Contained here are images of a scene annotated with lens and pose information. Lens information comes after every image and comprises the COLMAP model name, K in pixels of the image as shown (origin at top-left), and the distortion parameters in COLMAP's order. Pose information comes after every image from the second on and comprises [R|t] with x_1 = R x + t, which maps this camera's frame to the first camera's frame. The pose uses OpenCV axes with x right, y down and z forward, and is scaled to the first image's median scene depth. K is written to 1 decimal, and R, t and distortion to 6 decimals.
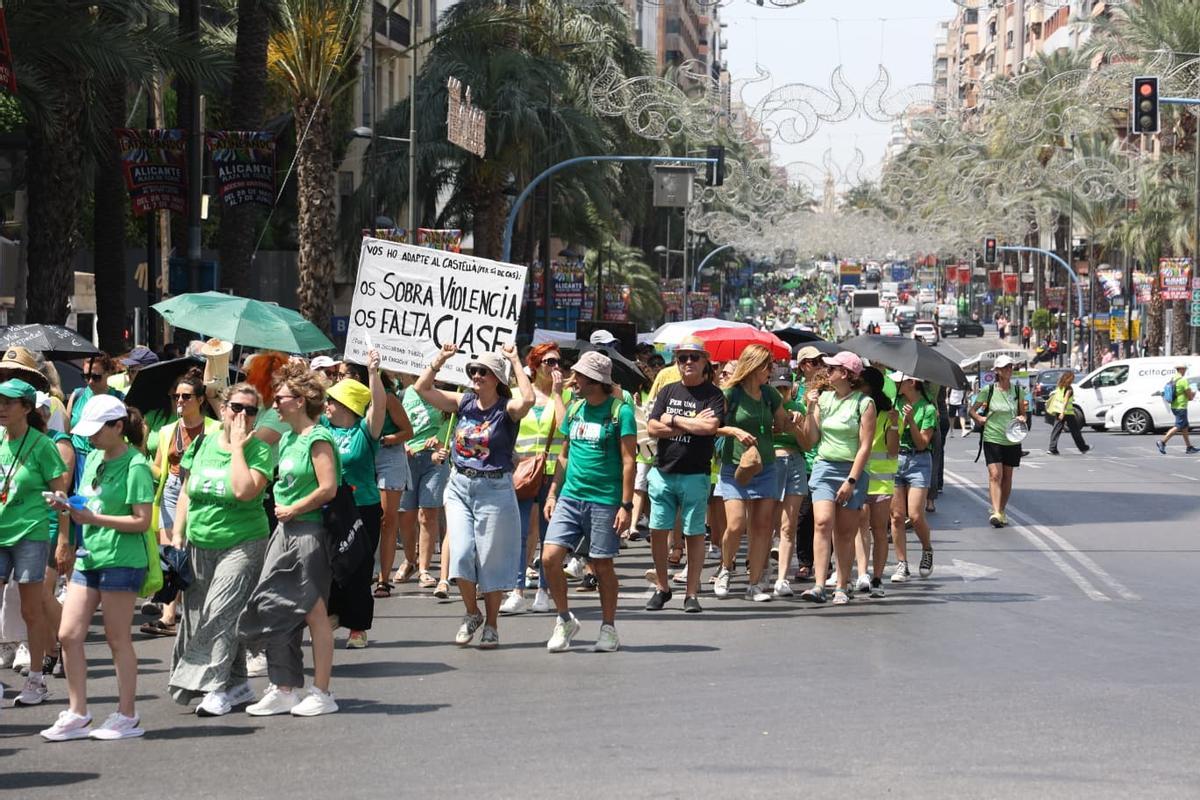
lens RADIAL K [[3351.5, 0, 600.0], [0, 3351.5, 400.0], [0, 0, 1]] dist [0.635247, 0.629972]
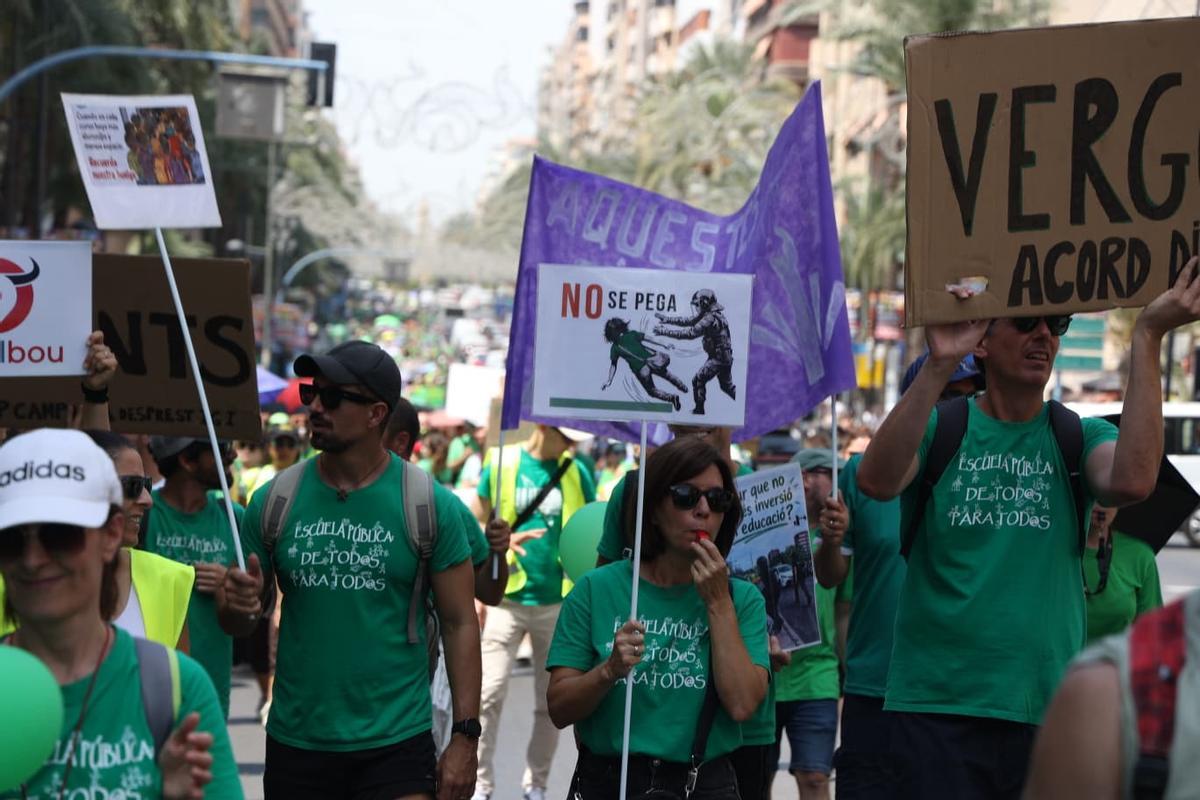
lens RADIAL K [[3319.2, 0, 600.0], [0, 3319.2, 400.0], [0, 0, 1]] dist [0.516121, 0.117579]
pose [[0.992023, 0.023027, 0.123933, 0.004675], [-0.021638, 0.999687, -0.012545, -0.002413], [-0.124183, 0.009763, 0.992211, 0.165548]]
